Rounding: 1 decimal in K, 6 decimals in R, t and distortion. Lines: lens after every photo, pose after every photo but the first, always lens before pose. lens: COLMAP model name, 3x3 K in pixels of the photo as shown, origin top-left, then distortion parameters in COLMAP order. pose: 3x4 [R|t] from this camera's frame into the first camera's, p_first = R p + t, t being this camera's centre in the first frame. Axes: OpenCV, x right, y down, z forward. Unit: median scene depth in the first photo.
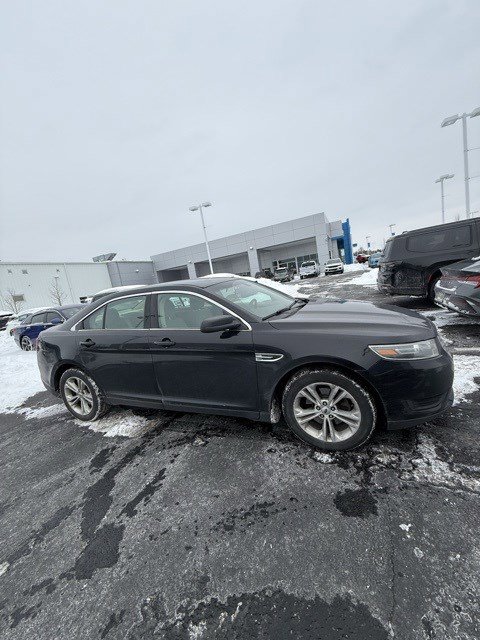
lens RADIAL K [[251.9, 0, 240.6], [0, 251.9, 319.7], [0, 0, 1]] dist [-0.002504, 0.000711]
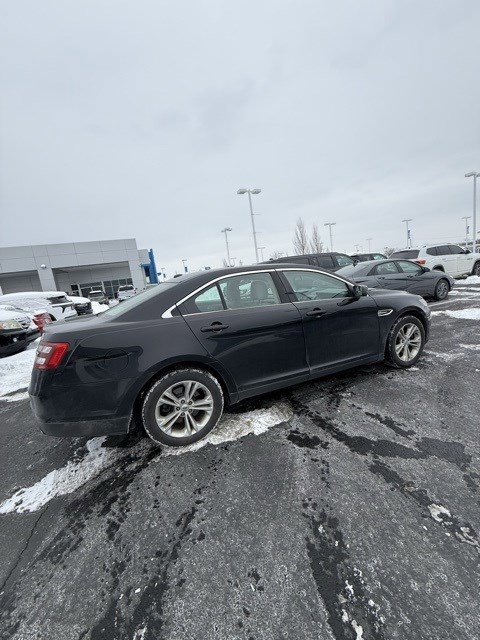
lens RADIAL K [[251.9, 0, 242.0], [0, 251.9, 320.9], [0, 0, 1]] dist [-0.002504, 0.000711]
pose [[0.709389, -0.048164, 0.703169, -1.284056], [0.124195, 0.990594, -0.057442, 0.150516], [-0.693789, 0.128079, 0.708698, 0.453613]]
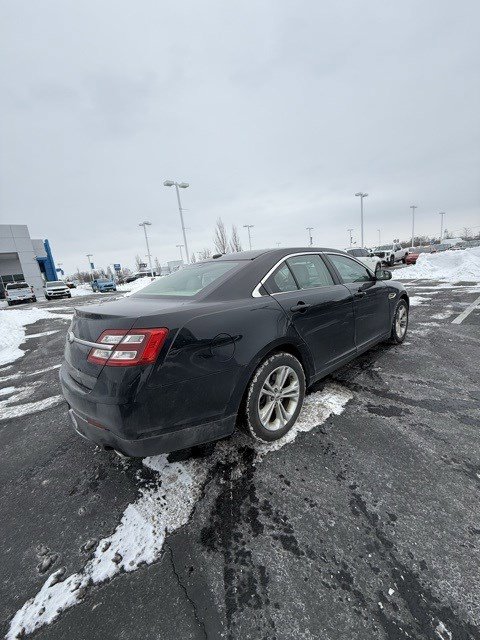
lens RADIAL K [[251.9, 0, 242.1], [0, 251.9, 319.4], [0, 0, 1]] dist [-0.002504, 0.000711]
pose [[0.443455, -0.069277, 0.893615, -1.571169], [0.177721, 0.984009, -0.011909, 0.124667], [-0.878501, 0.164095, 0.448675, 0.968149]]
